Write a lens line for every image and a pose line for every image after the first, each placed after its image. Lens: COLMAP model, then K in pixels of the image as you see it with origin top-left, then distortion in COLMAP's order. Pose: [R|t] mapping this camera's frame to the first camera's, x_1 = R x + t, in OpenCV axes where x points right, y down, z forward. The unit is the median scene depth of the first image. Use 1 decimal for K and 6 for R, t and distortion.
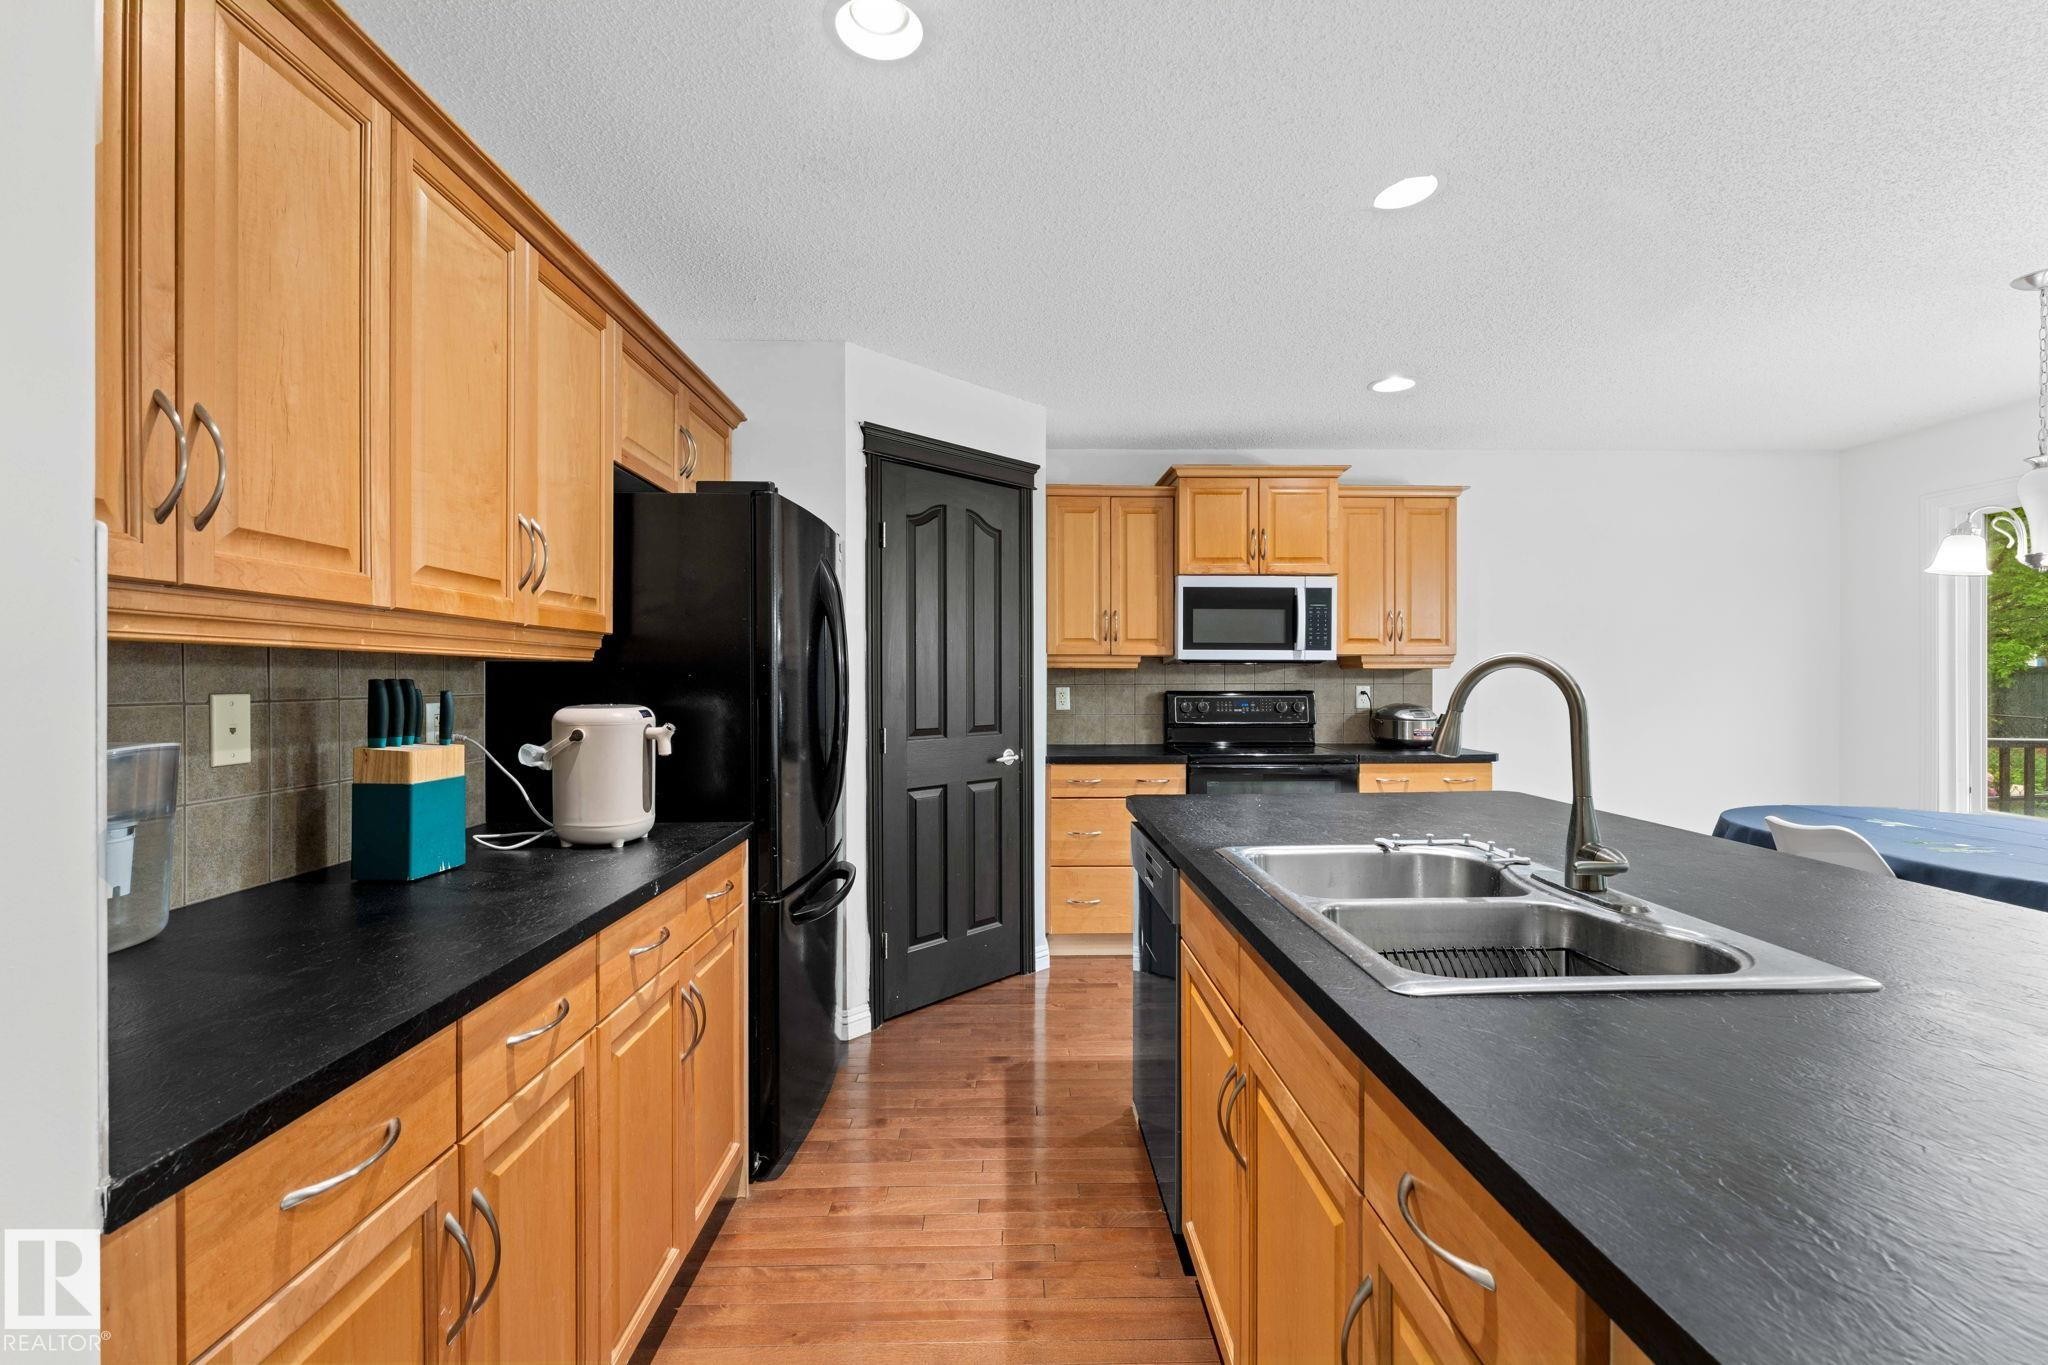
lens RADIAL K [[859.4, 0, 1029.7], [0, 859.4, 677.1], [0, 0, 1]] dist [-0.002890, -0.000264]
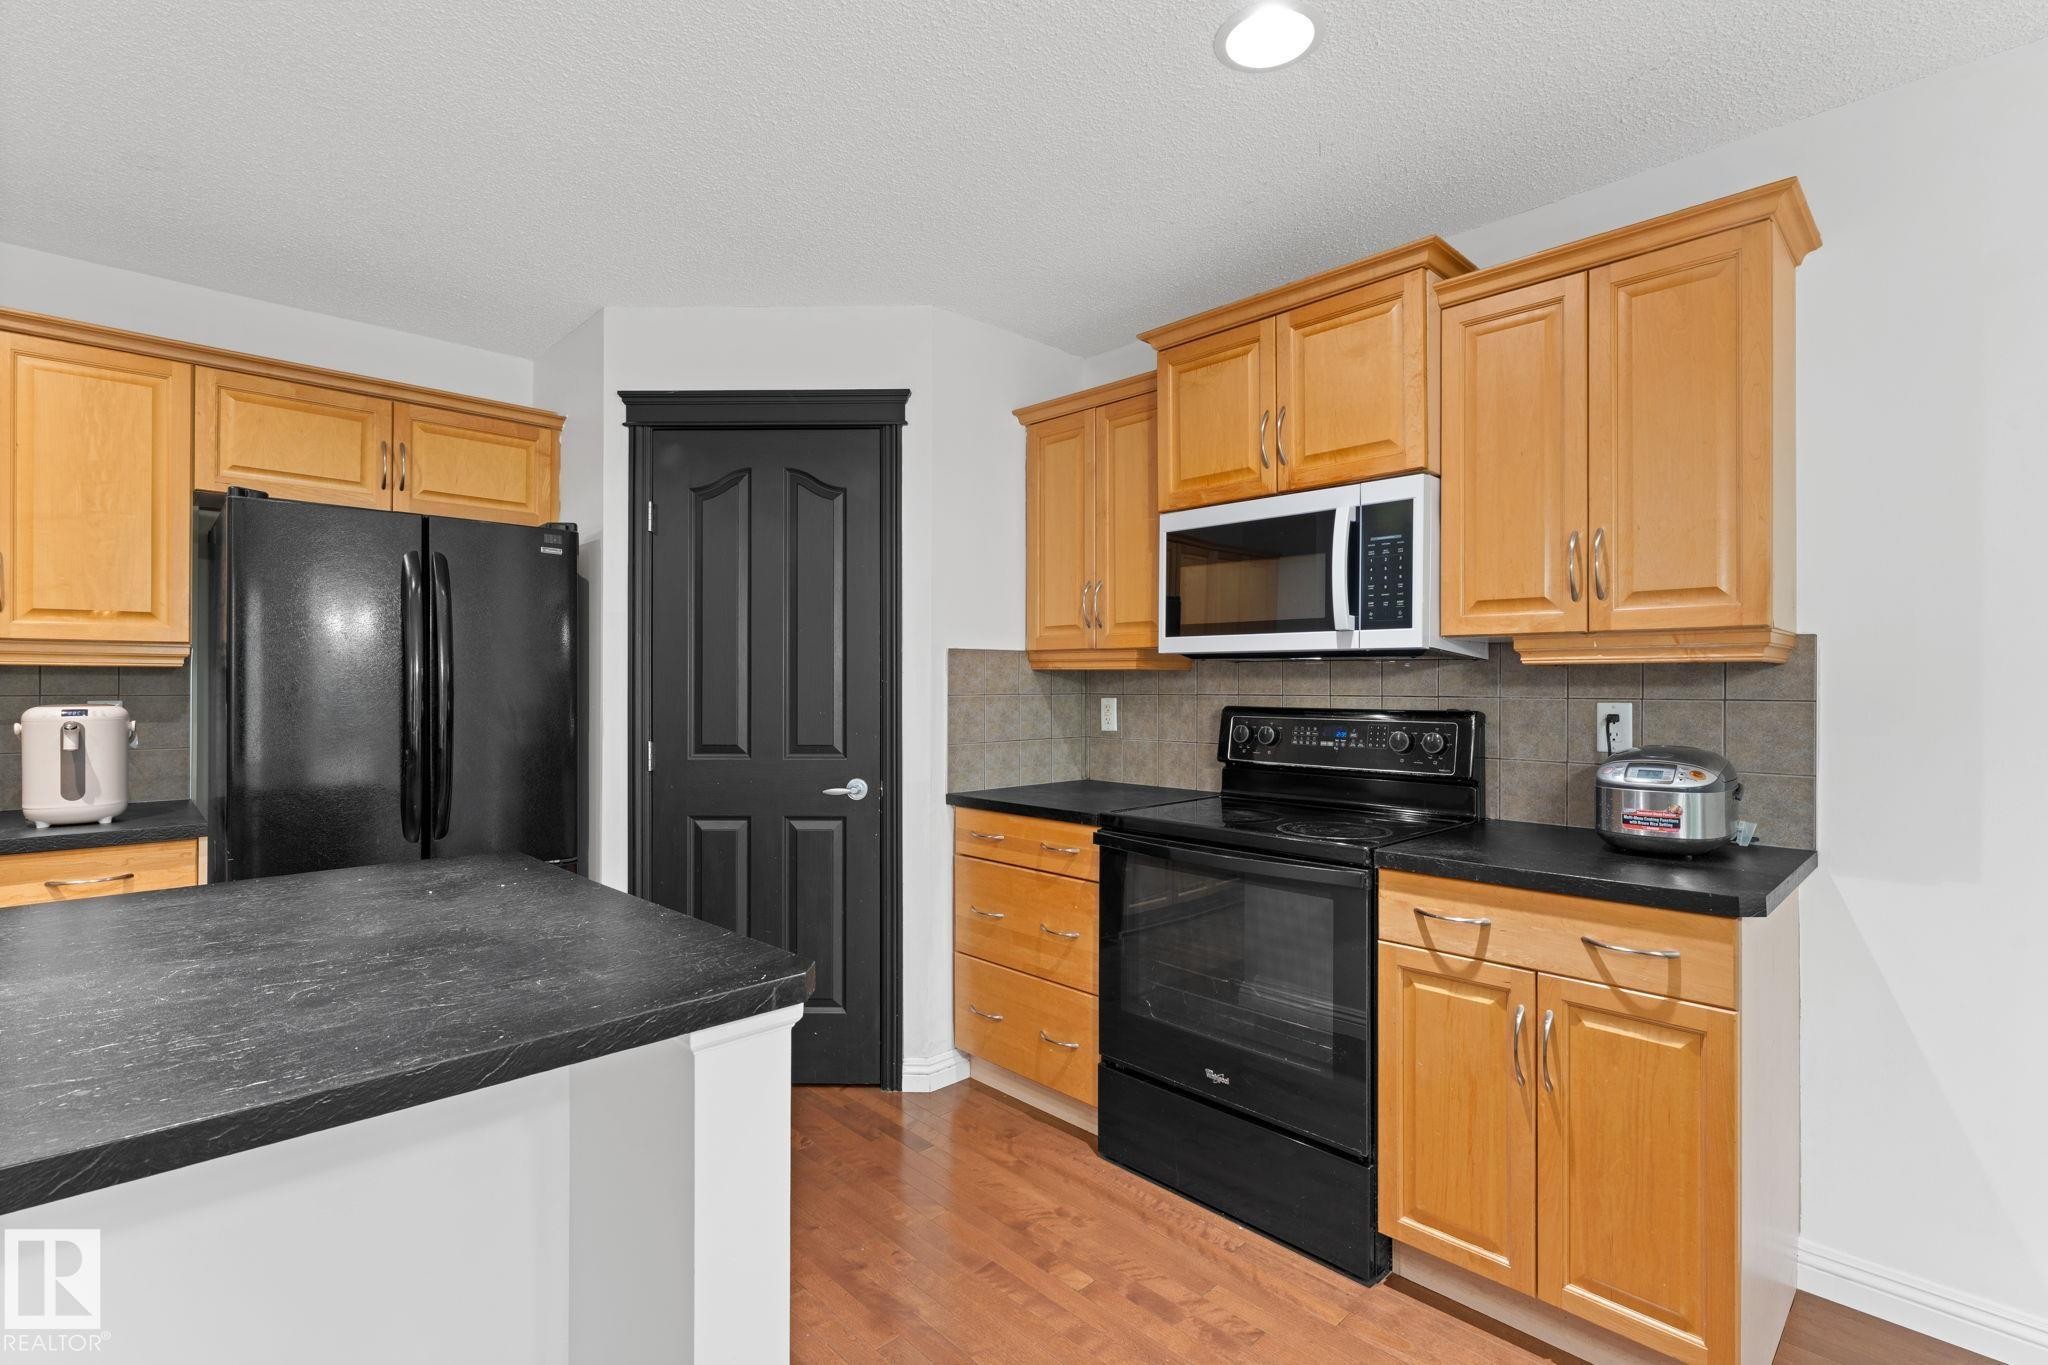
lens RADIAL K [[932.9, 0, 1030.5], [0, 932.9, 676.0], [0, 0, 1]] dist [0.000021, -0.000641]
pose [[0.686670, -0.003086, -0.726963, 0.585498], [-0.002652, 0.999974, -0.006750, -0.000385], [0.726965, 0.006563, 0.686644, 0.484630]]
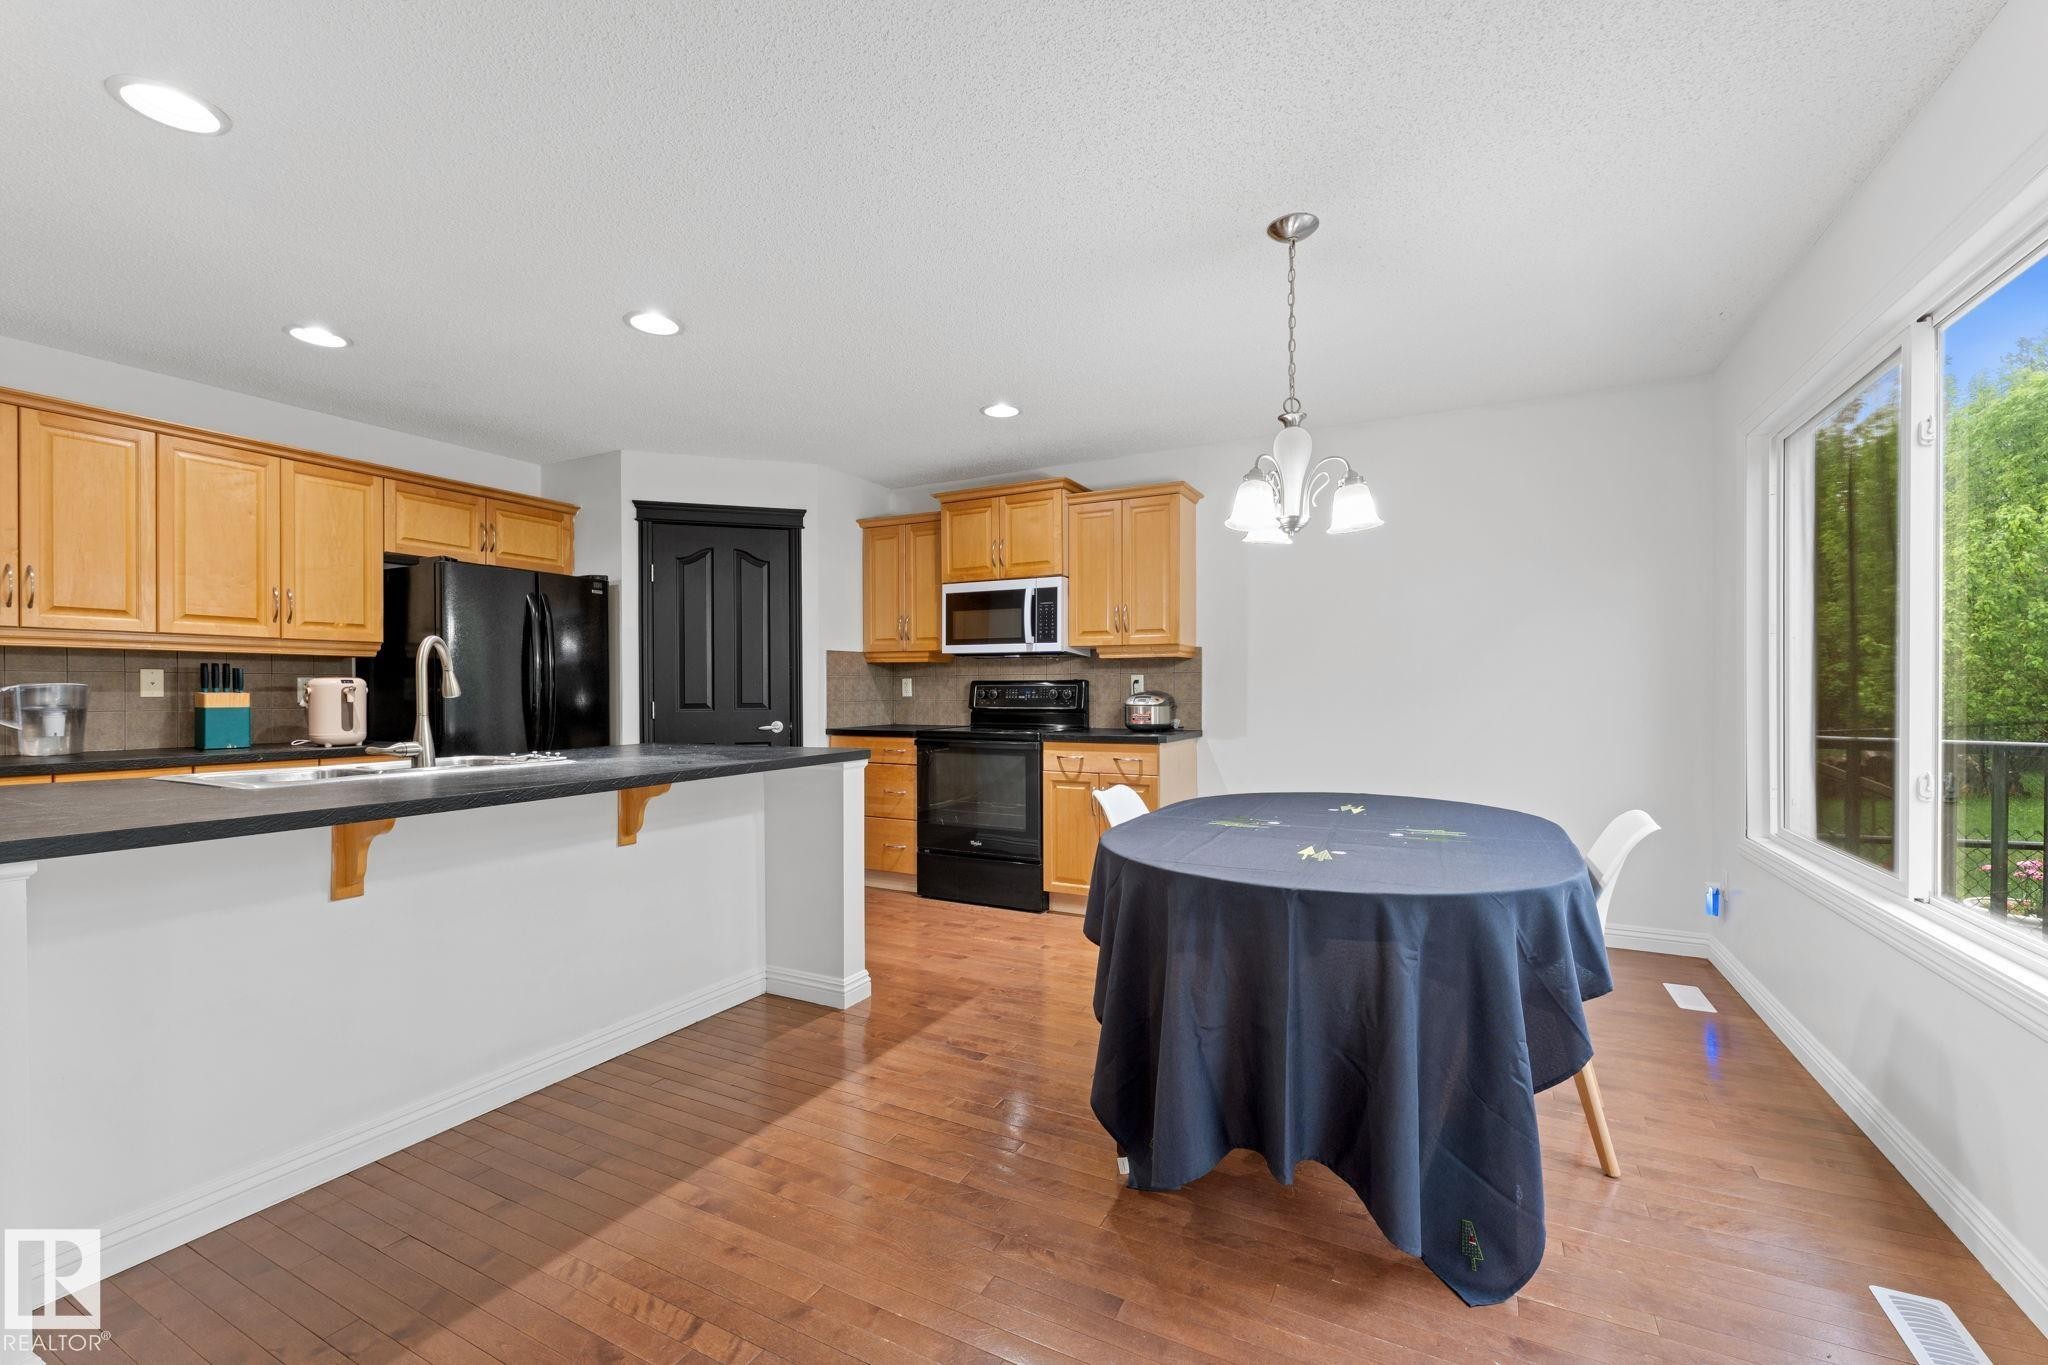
lens RADIAL K [[814.2, 0, 1025.9], [0, 814.2, 685.6], [0, 0, 1]] dist [-0.007628, -0.000207]
pose [[0.881181, -0.002120, -0.472775, 0.818444], [0.002179, 0.999998, -0.000422, 0.025209], [0.472775, -0.000659, 0.881183, 0.043612]]
